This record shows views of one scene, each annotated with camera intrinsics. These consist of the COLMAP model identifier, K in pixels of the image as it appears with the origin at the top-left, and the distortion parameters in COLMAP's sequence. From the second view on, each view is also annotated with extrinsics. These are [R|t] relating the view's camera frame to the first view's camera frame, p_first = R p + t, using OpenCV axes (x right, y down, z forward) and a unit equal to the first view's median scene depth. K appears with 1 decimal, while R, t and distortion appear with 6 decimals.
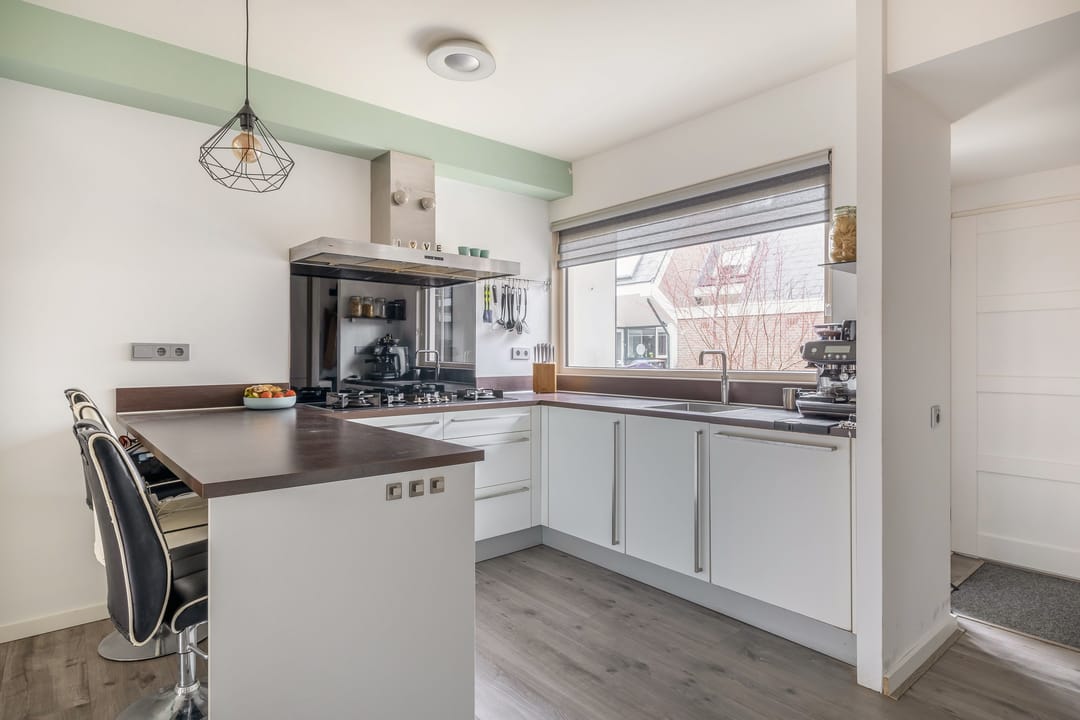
lens RADIAL K [[577.5, 0, 541.9], [0, 577.5, 358.3], [0, 0, 1]] dist [-0.001294, 0.000057]
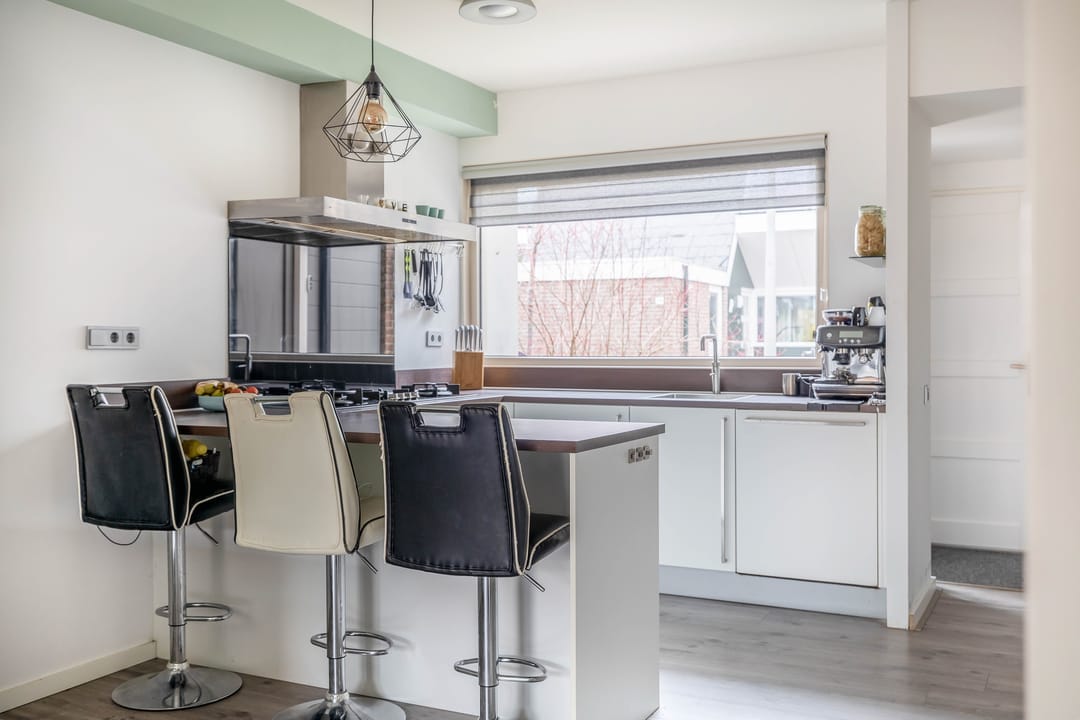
lens RADIAL K [[1032.8, 0, 540.0], [0, 1032.8, 360.0], [0, 0, 1]] dist [0.006242, 0.007411]
pose [[0.920965, -0.010113, 0.389514, -0.592292], [0.005245, 0.999894, 0.013559, 0.002176], [-0.389610, -0.010445, 0.920921, -0.413352]]
